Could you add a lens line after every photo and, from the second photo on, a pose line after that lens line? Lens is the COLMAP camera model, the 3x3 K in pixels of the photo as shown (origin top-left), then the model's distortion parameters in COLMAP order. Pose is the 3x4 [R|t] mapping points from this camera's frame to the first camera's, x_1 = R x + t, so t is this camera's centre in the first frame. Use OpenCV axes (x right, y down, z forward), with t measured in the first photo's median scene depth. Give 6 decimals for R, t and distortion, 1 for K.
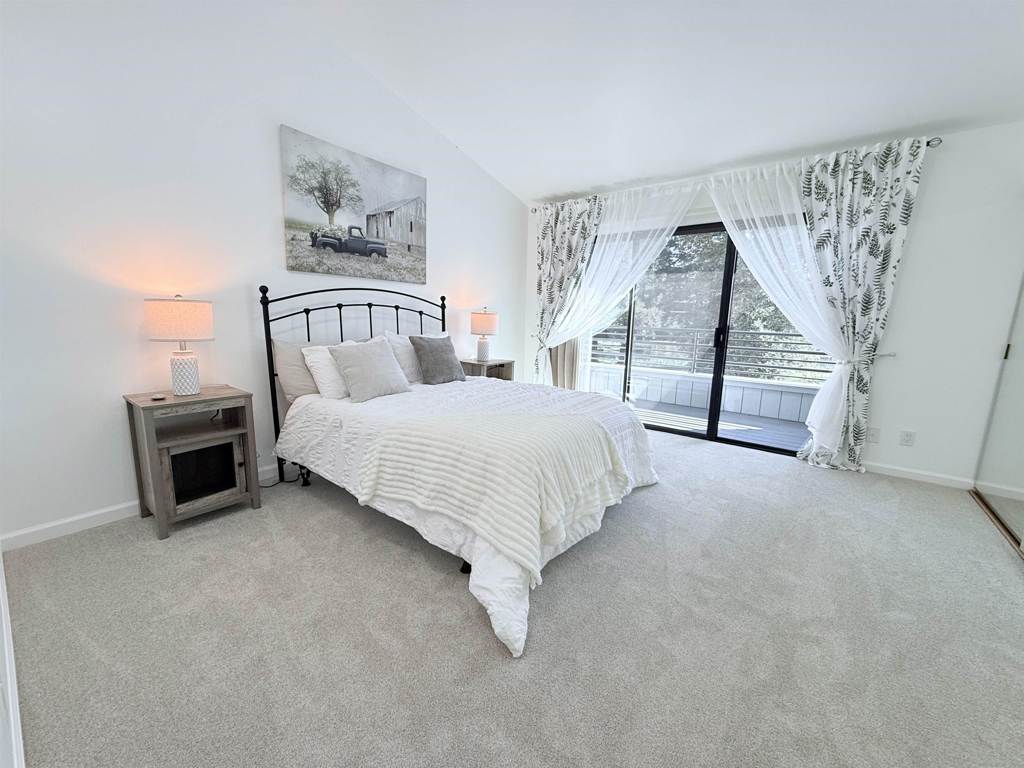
lens RADIAL K [[406.6, 0, 508.3], [0, 406.6, 381.4], [0, 0, 1]] dist [-0.000470, -0.000292]
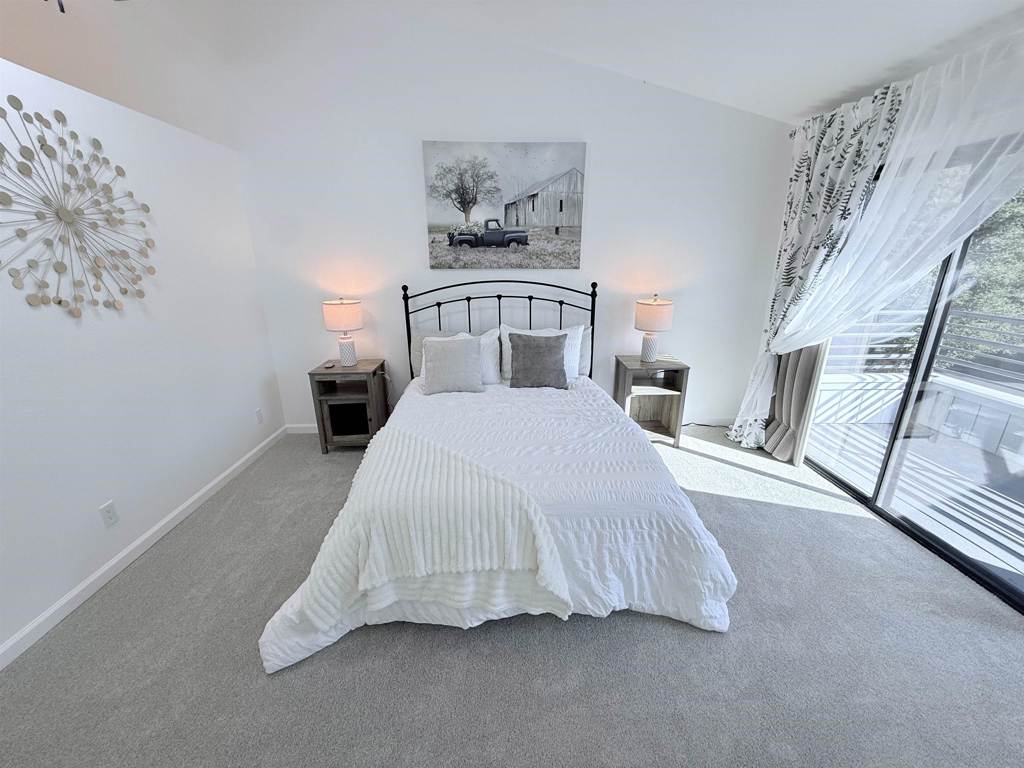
lens RADIAL K [[406.6, 0, 508.3], [0, 406.6, 381.4], [0, 0, 1]] dist [-0.000470, -0.000292]
pose [[0.628068, 0.205176, -0.750622, 0.488227], [-0.102836, 0.978038, 0.181292, -0.167351], [0.771333, -0.036673, 0.635374, 0.358371]]
